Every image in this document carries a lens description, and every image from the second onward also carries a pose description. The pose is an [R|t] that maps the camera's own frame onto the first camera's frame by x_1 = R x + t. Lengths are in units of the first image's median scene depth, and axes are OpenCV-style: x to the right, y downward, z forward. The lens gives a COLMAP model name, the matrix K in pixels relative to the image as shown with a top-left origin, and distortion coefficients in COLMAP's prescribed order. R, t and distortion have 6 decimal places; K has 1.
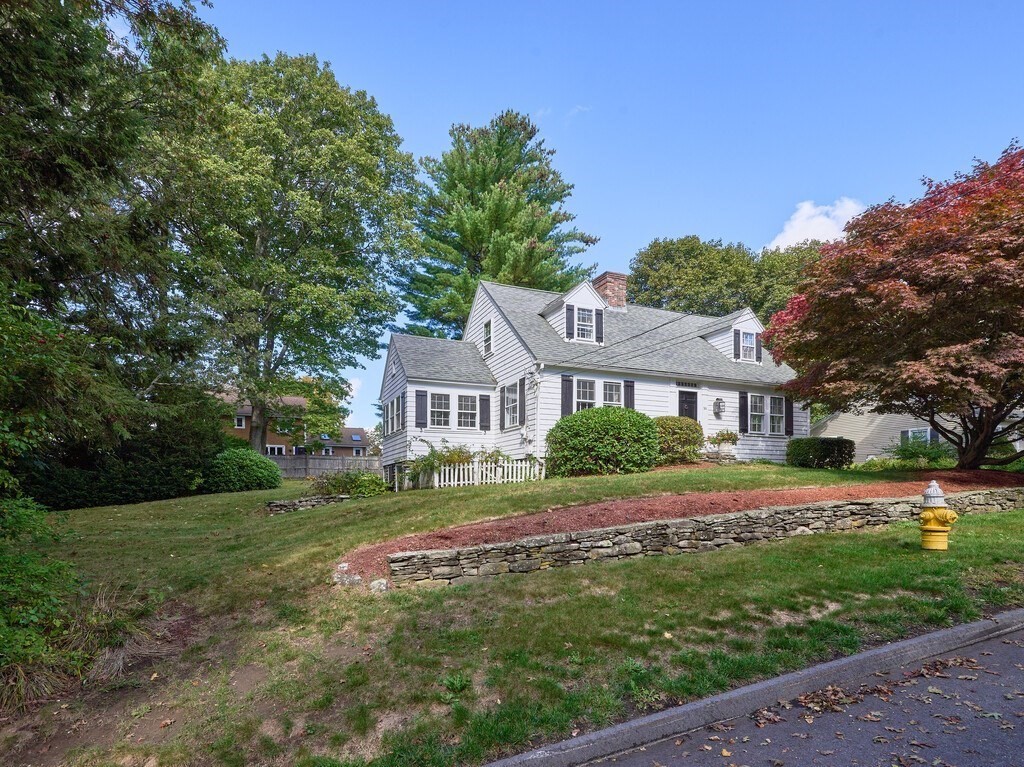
lens RADIAL K [[520.2, 0, 514.1], [0, 520.2, 363.4], [0, 0, 1]] dist [-0.000375, 0.000095]
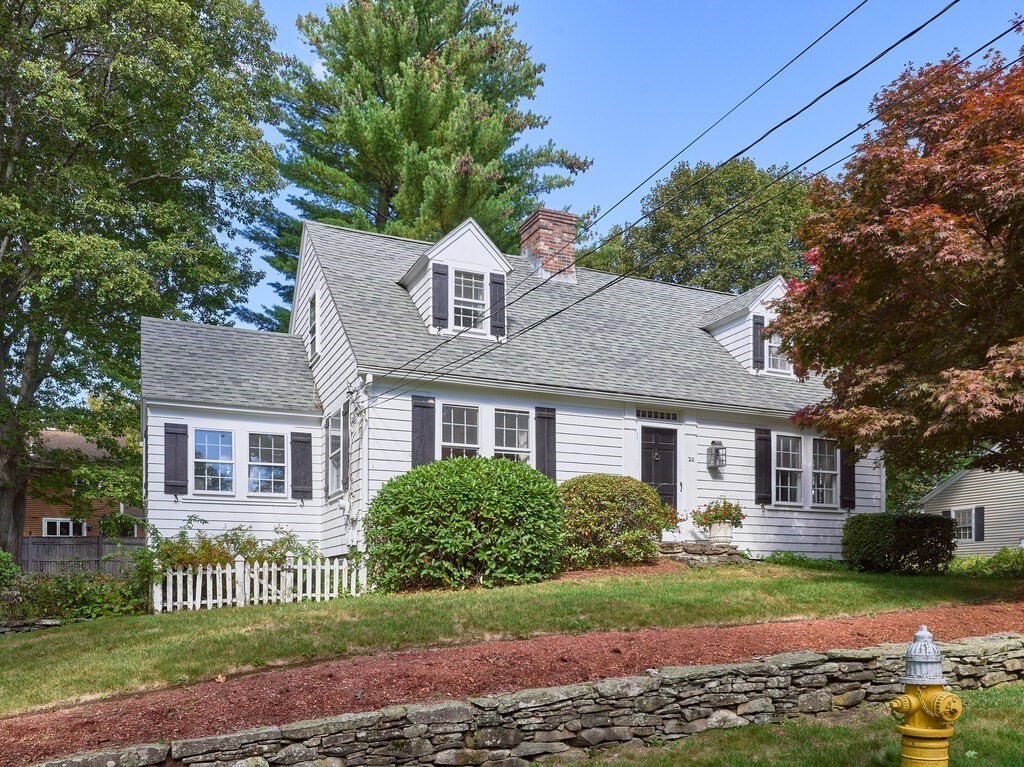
lens RADIAL K [[902.5, 0, 512.0], [0, 902.5, 383.5], [0, 0, 1]] dist [-0.004106, -0.004614]
pose [[0.998091, 0.007556, 0.061302, 0.122657], [-0.007903, 0.999954, 0.005422, 0.003468], [-0.061258, -0.005896, 0.998105, 0.072782]]
